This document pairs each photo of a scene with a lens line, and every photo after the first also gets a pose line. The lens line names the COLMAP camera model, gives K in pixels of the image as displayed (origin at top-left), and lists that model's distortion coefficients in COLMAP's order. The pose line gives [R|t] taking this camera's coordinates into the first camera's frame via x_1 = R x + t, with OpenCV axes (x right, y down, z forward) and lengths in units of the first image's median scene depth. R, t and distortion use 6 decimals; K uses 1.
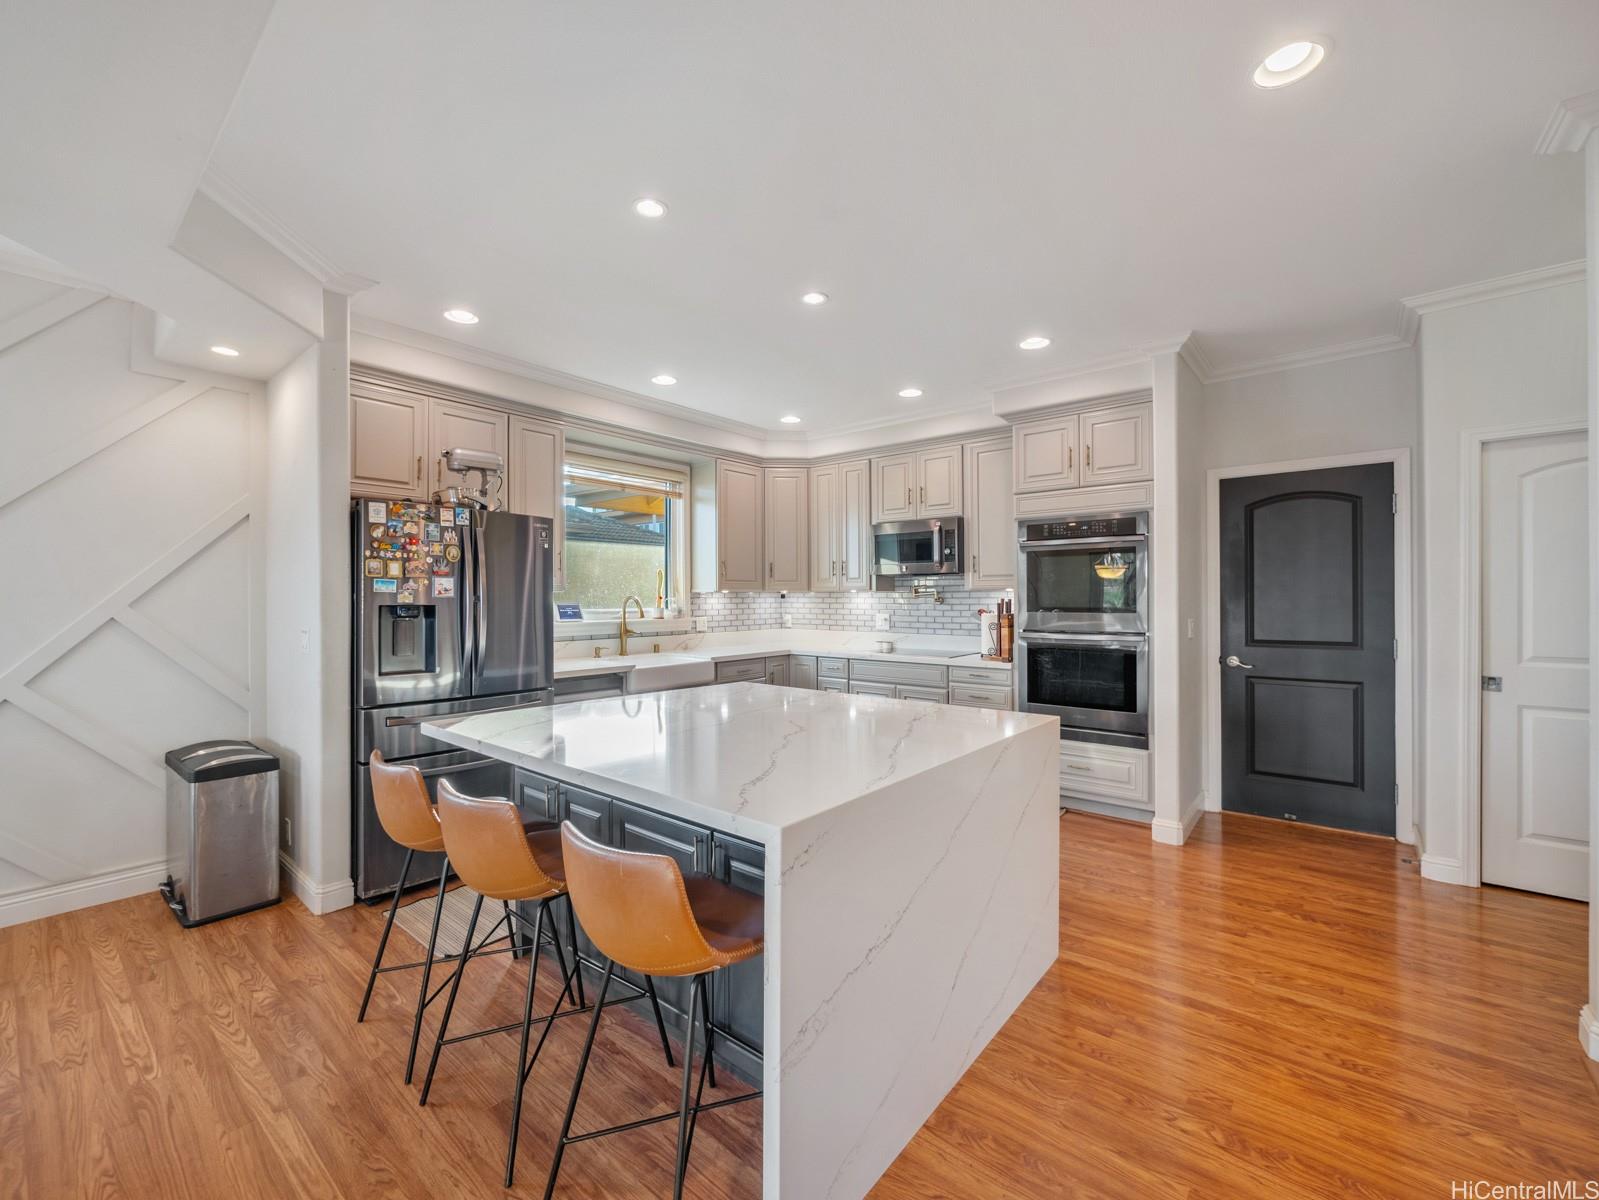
lens RADIAL K [[671.1, 0, 790.8], [0, 671.1, 598.5], [0, 0, 1]] dist [-0.002071, 0.000017]
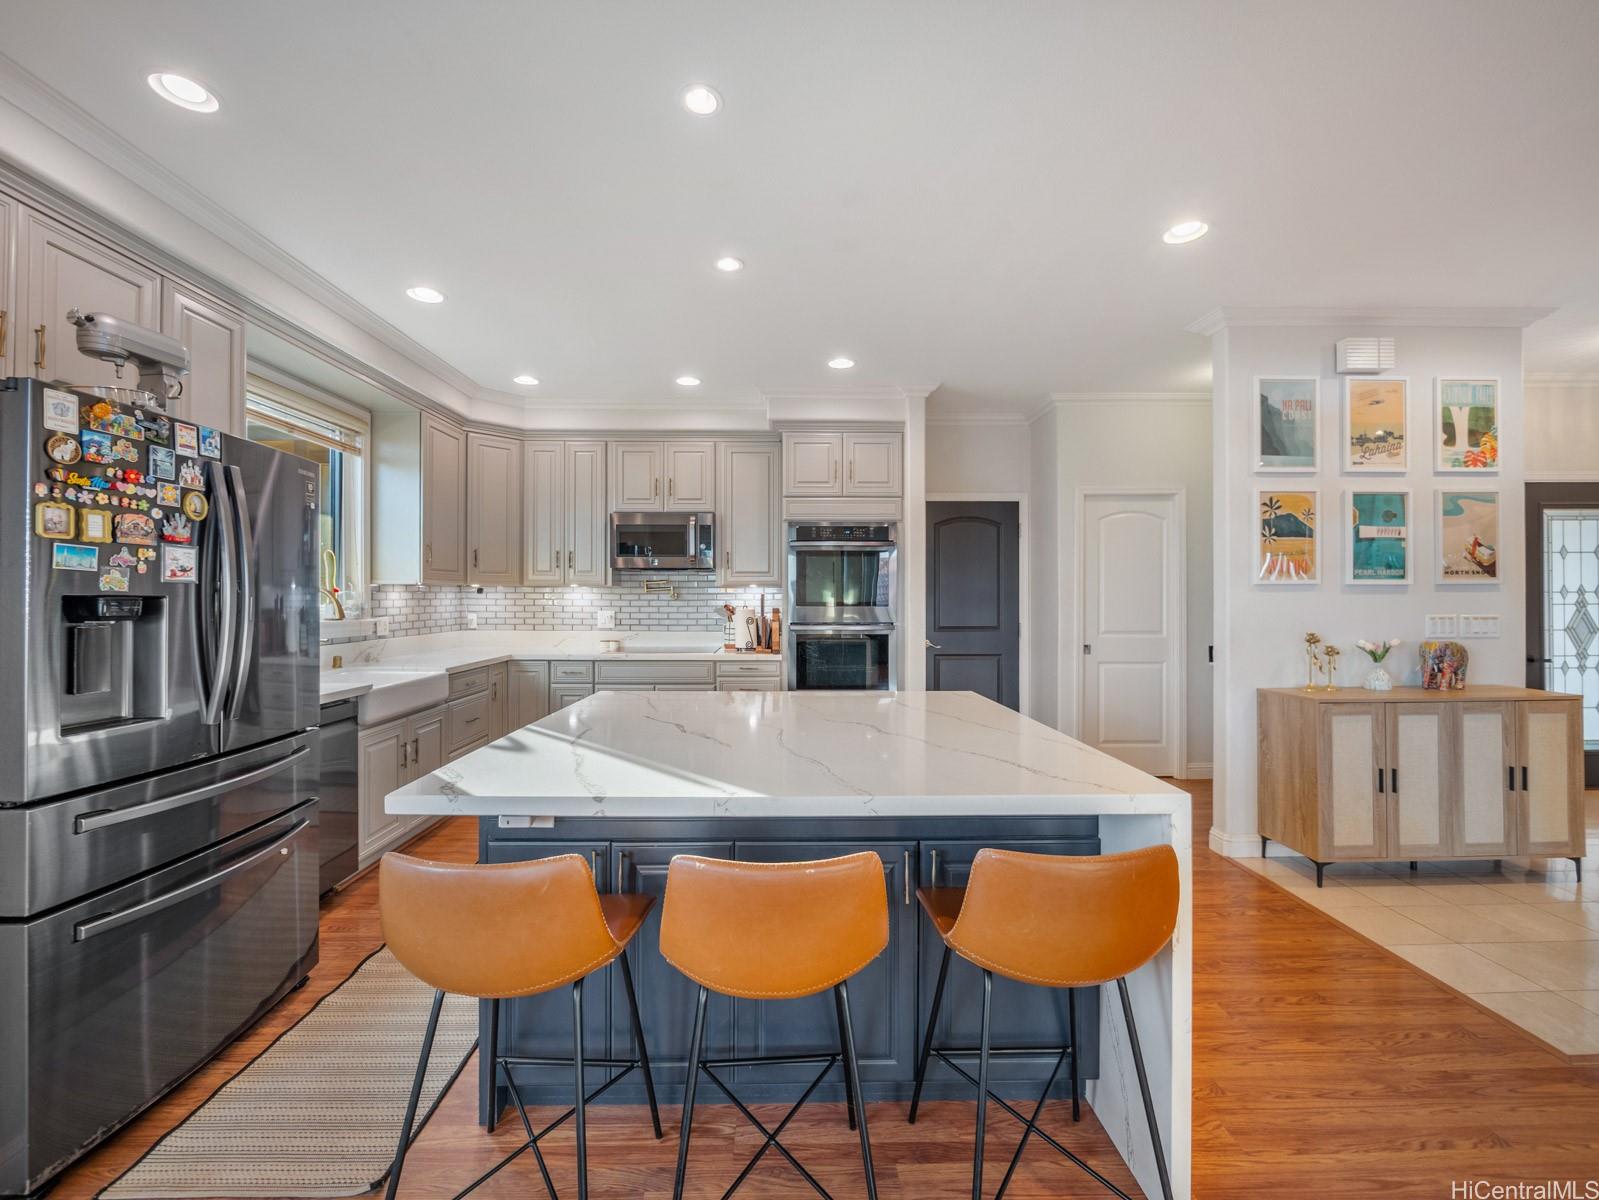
lens RADIAL K [[671.1, 0, 790.8], [0, 671.1, 598.5], [0, 0, 1]] dist [-0.002071, 0.000017]
pose [[0.760055, 0.002190, 0.649855, -0.382711], [-0.002494, 0.999997, -0.000454, 0.008218], [-0.649854, -0.001276, 0.760058, 0.190222]]
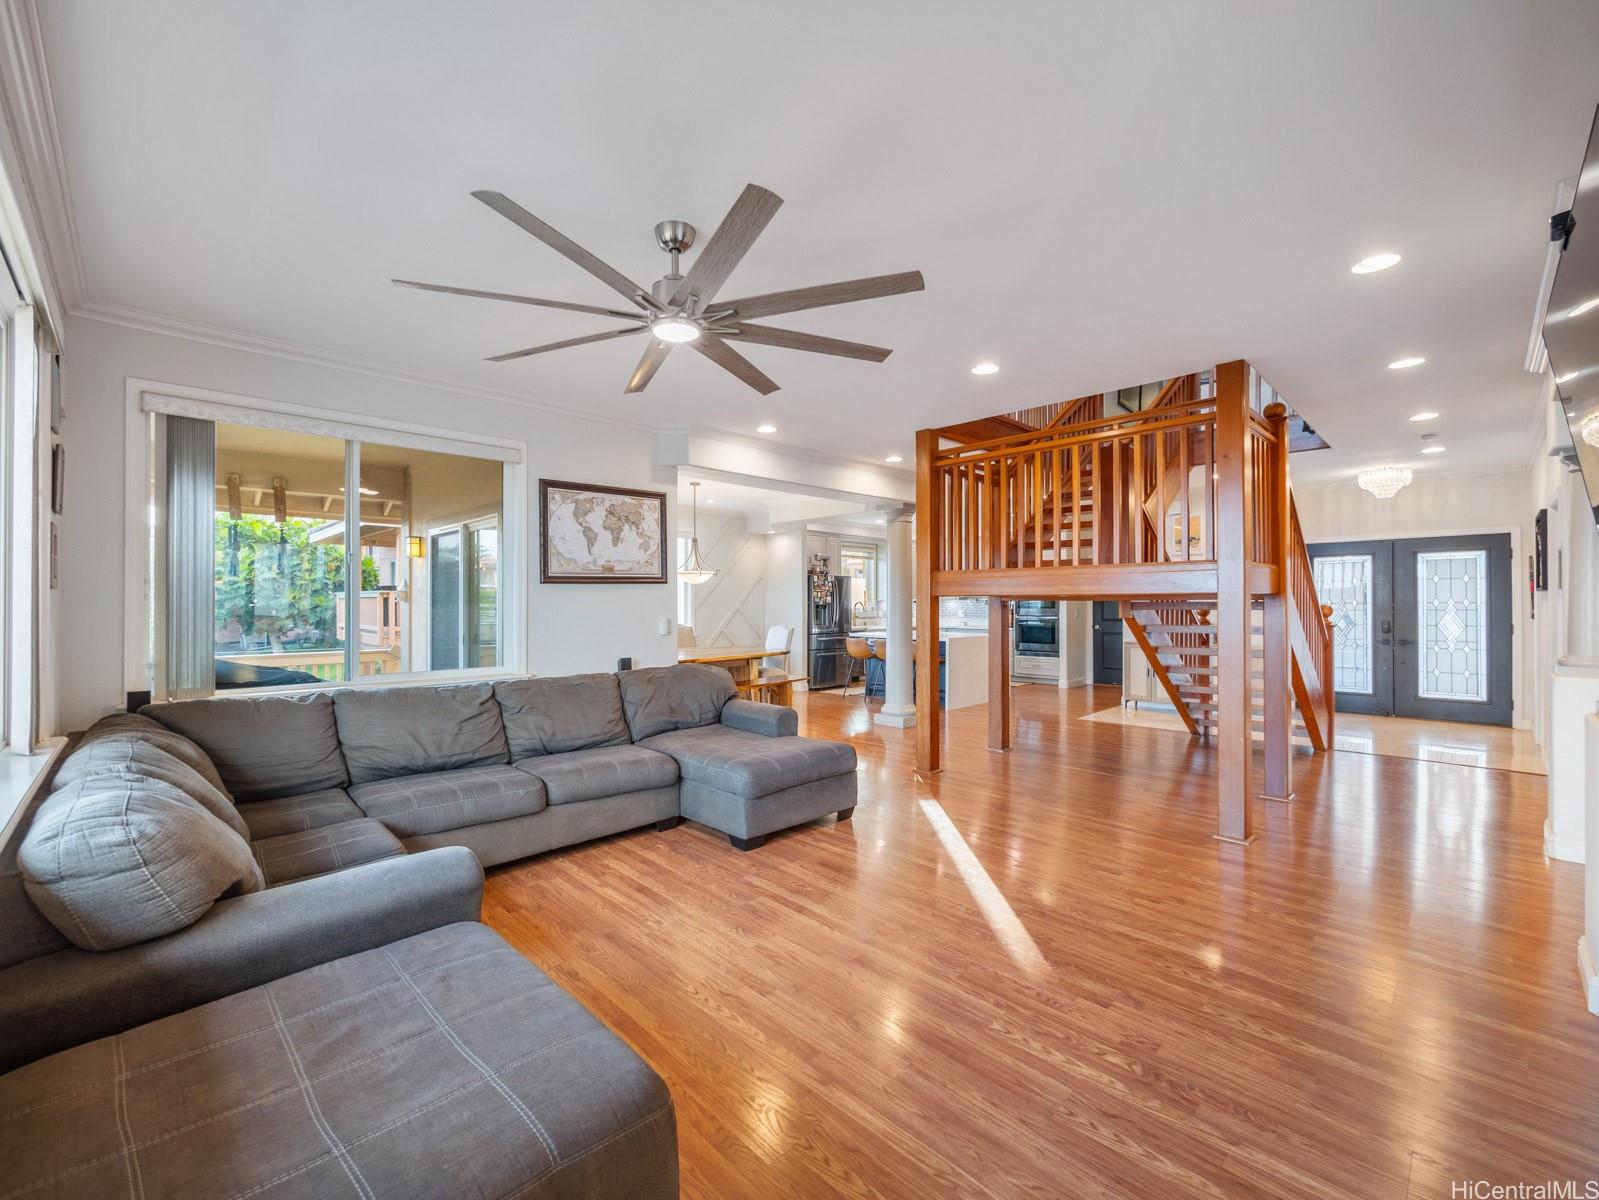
lens RADIAL K [[671.1, 0, 790.8], [0, 671.1, 598.5], [0, 0, 1]] dist [-0.002071, 0.000017]
pose [[0.994751, 0.003902, -0.102254, -0.282858], [-0.004182, 0.999988, -0.002533, -0.009787], [0.102243, 0.002947, 0.994755, -1.804462]]
